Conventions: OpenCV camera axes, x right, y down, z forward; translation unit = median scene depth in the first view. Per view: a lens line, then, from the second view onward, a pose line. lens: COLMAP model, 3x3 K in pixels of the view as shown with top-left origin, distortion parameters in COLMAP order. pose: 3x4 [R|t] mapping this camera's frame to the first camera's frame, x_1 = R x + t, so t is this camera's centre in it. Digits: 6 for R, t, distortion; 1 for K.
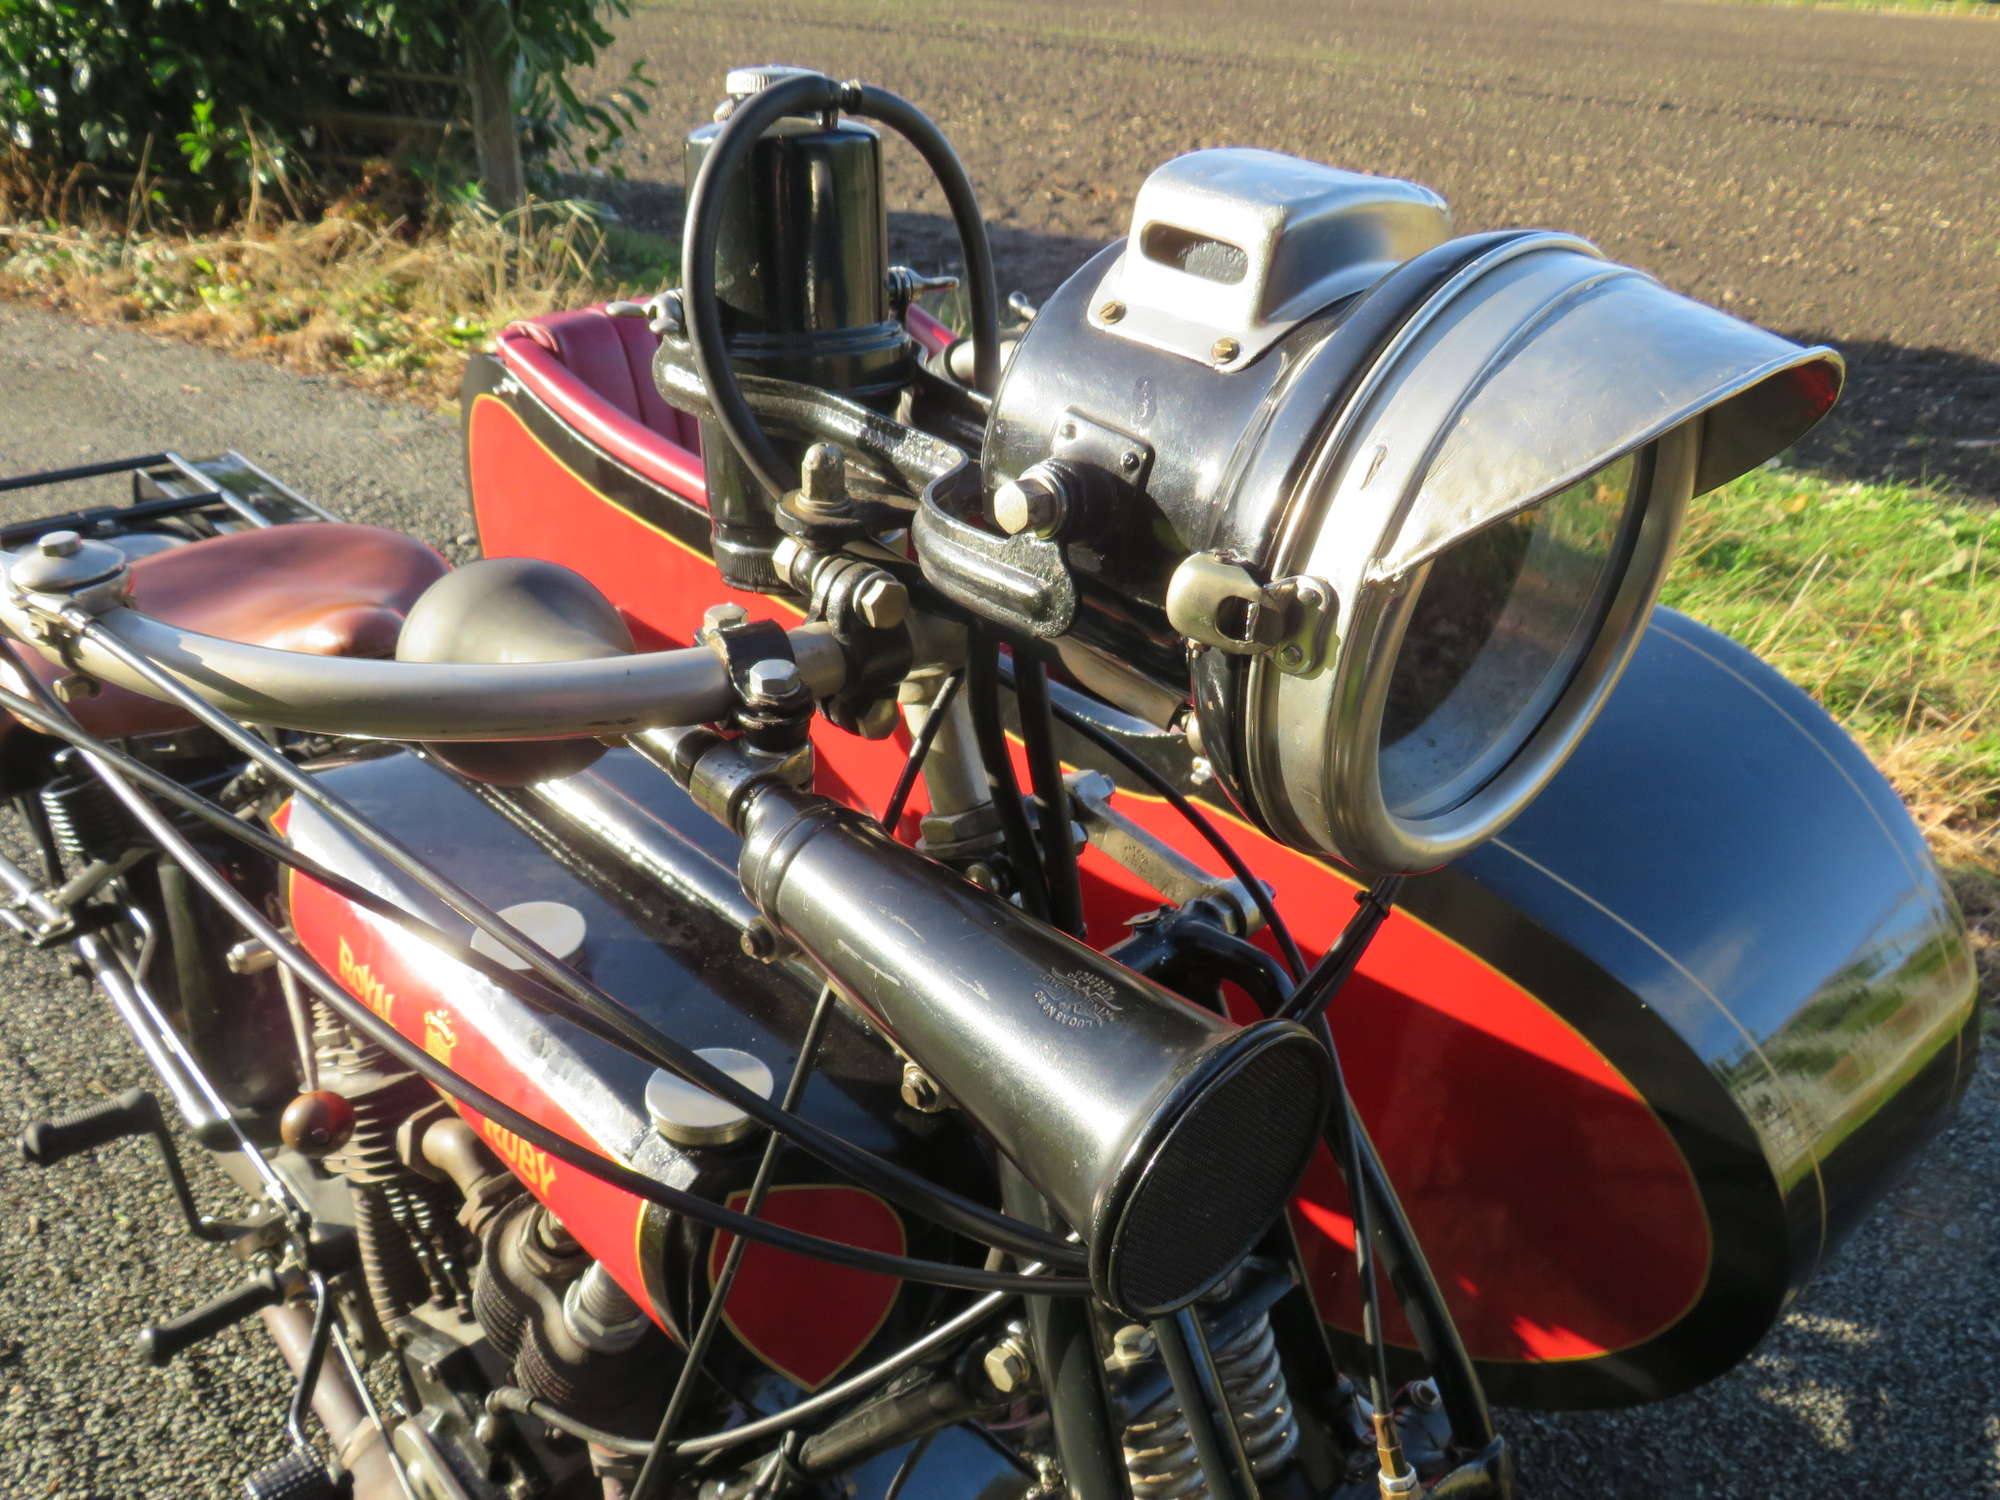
lens RADIAL K [[1547.8, 0, 993.3], [0, 1547.8, 743.2], [0, 0, 1]] dist [-0.031353, -0.001819]
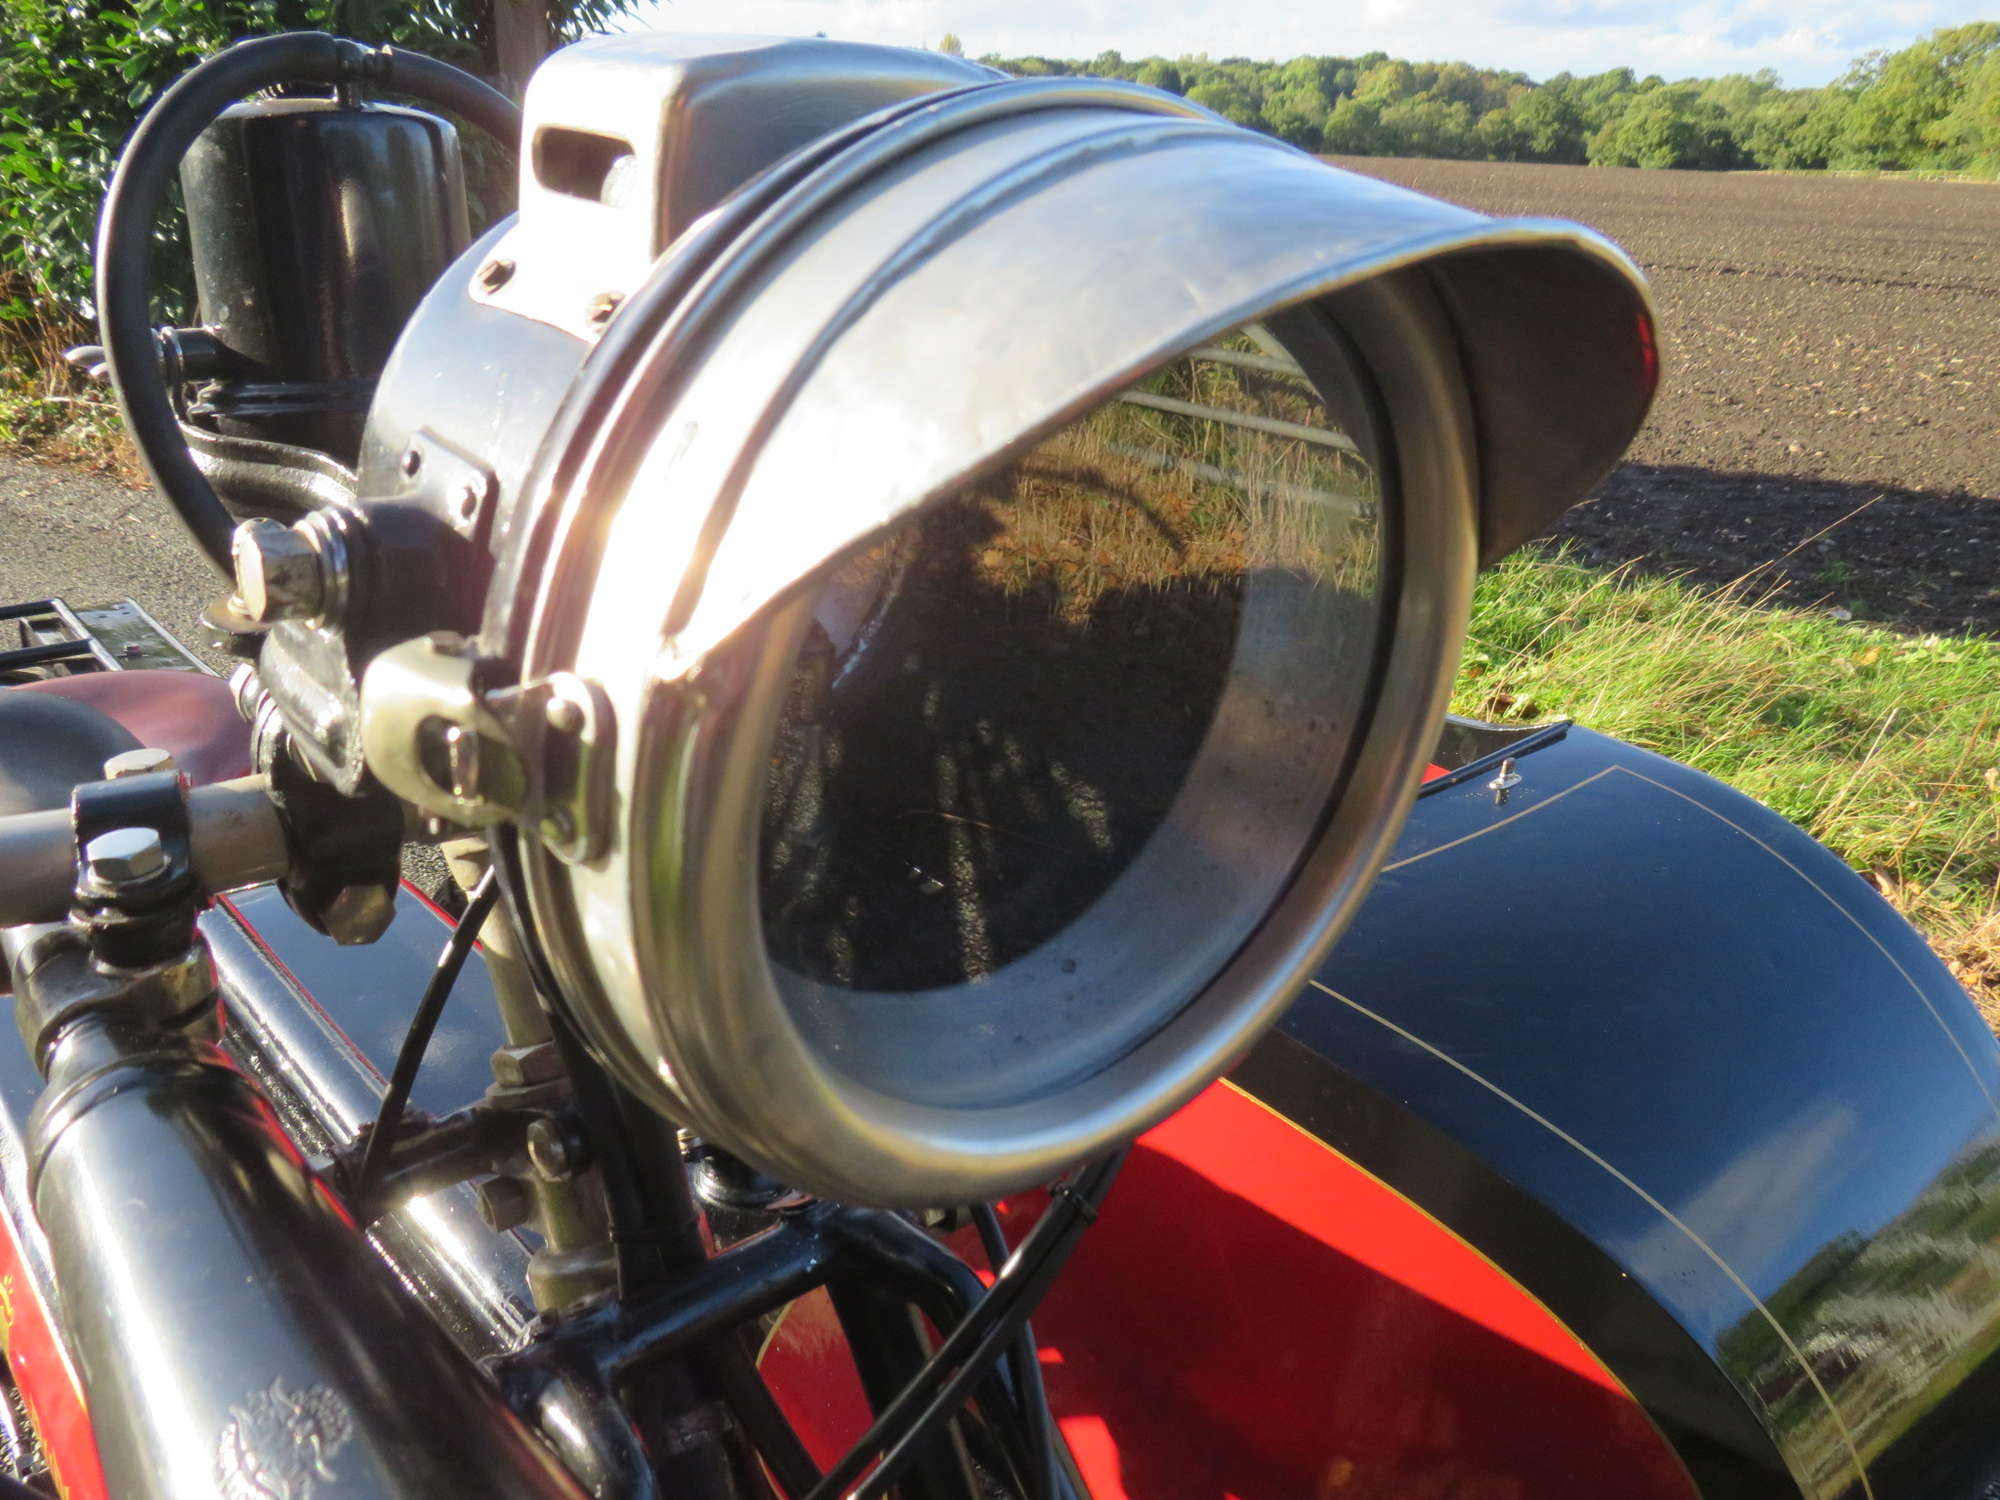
lens RADIAL K [[1551.8, 0, 1001.0], [0, 1551.8, 741.5], [0, 0, 1]] dist [-0.038439, 0.004279]
pose [[0.998943, -0.001186, -0.045944, 0.084818], [-0.003682, 0.994388, -0.105729, -0.007086], [0.045812, 0.105787, 0.993333, 0.111161]]
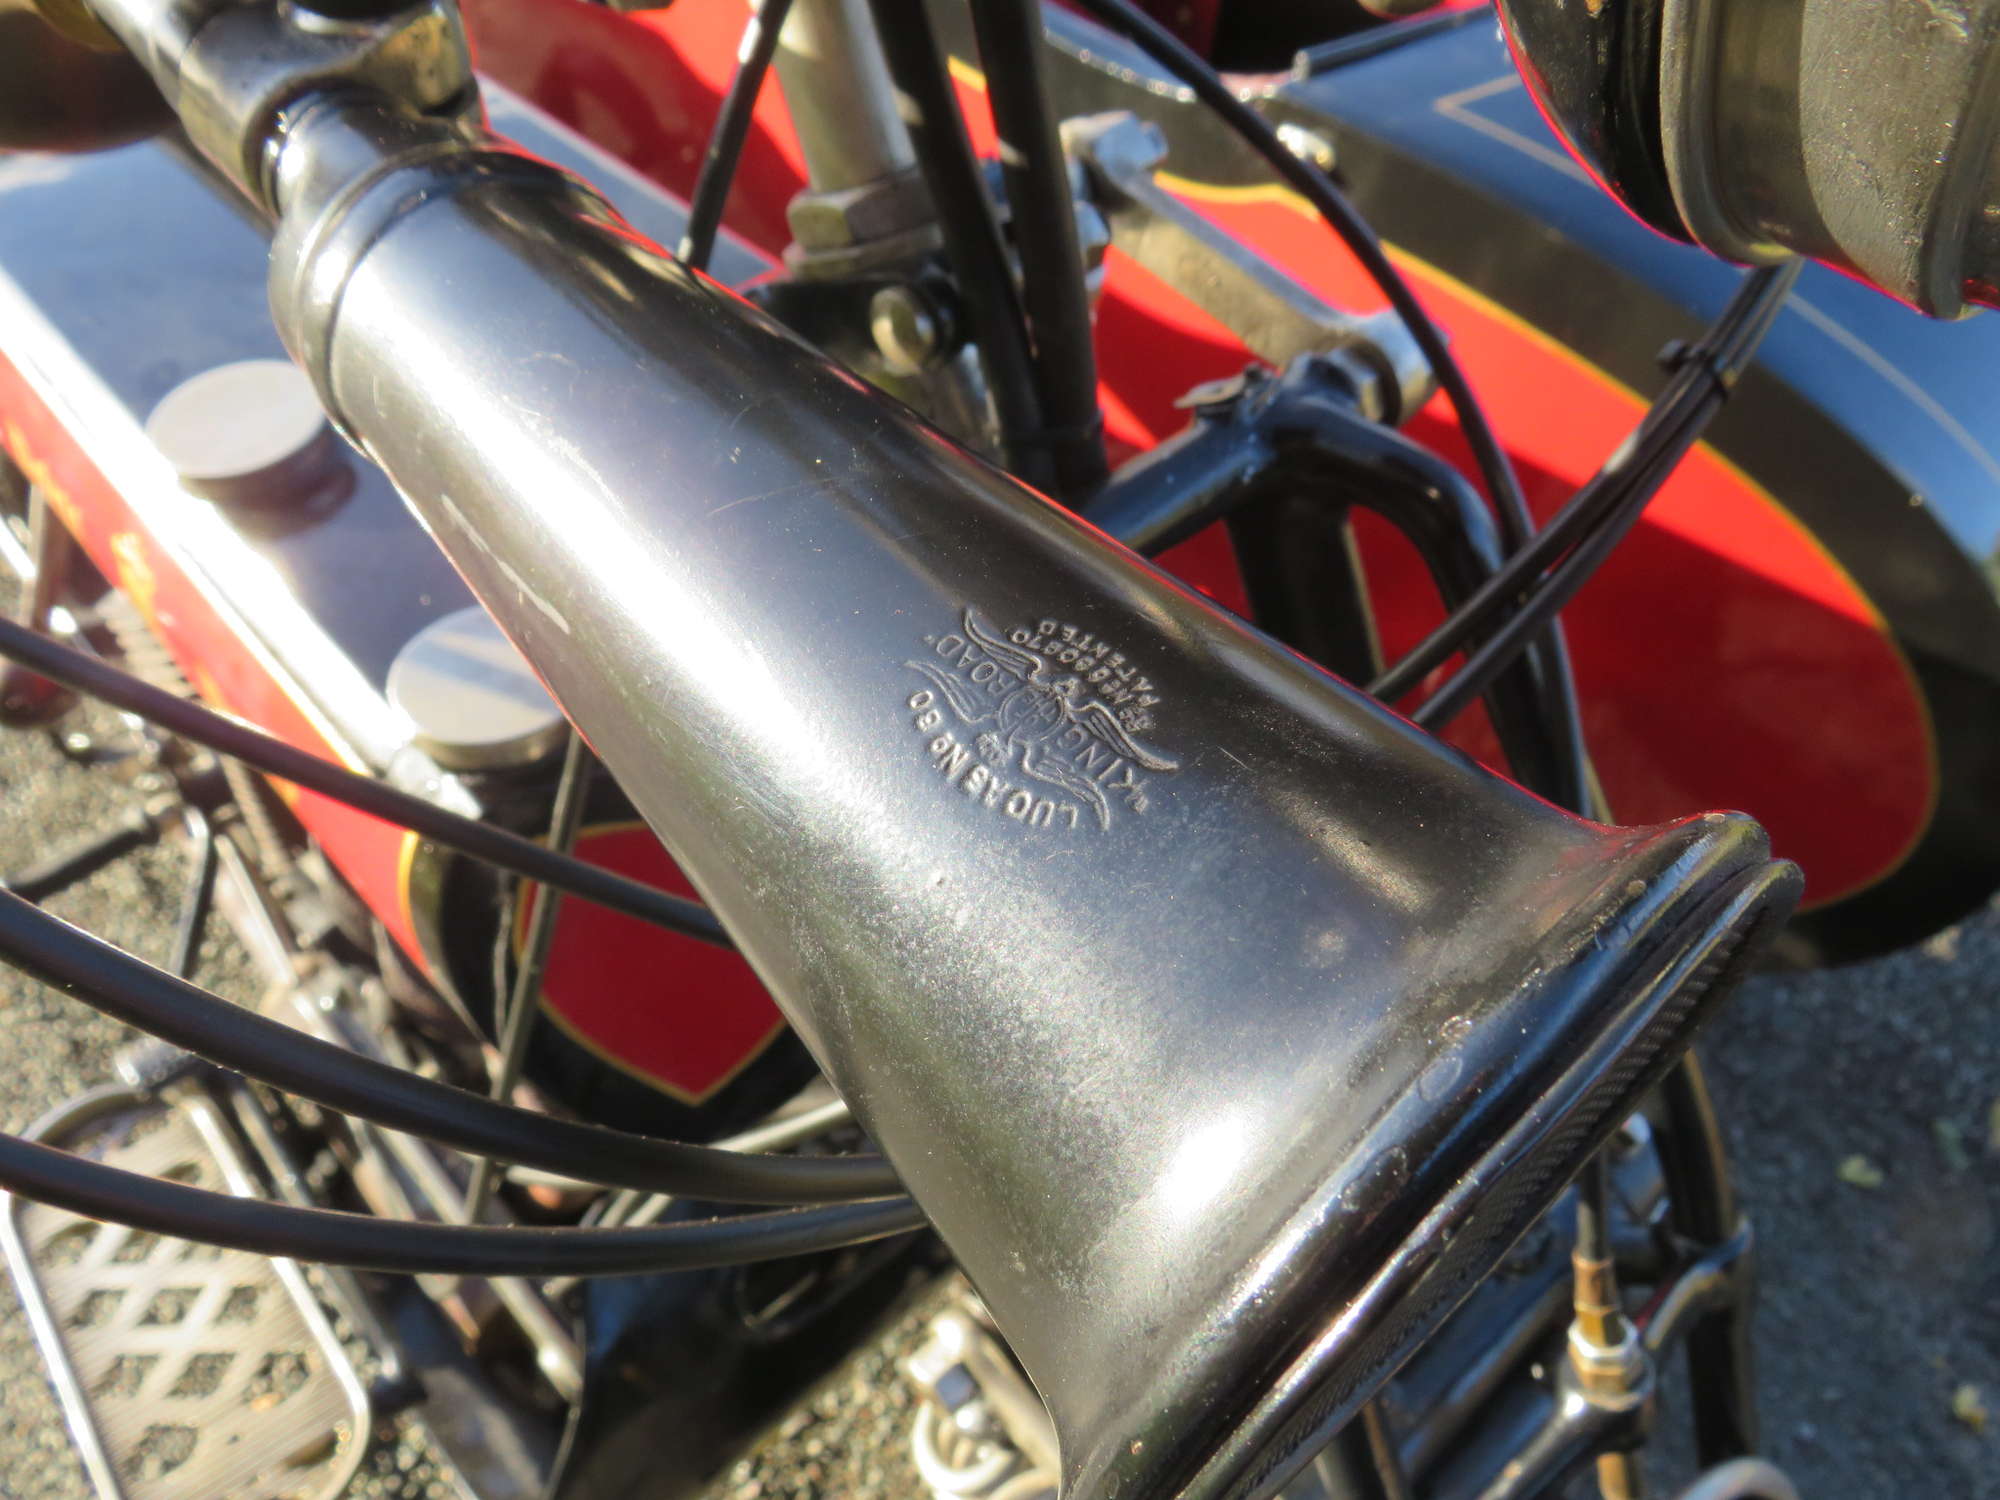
lens RADIAL K [[1547.8, 0, 993.3], [0, 1547.8, 743.2], [0, 0, 1]] dist [-0.031353, -0.001819]
pose [[0.999638, -0.002733, -0.026765, 0.013448], [0.012021, 0.935370, 0.353467, 0.014171], [0.024069, -0.353661, 0.935064, 0.175114]]
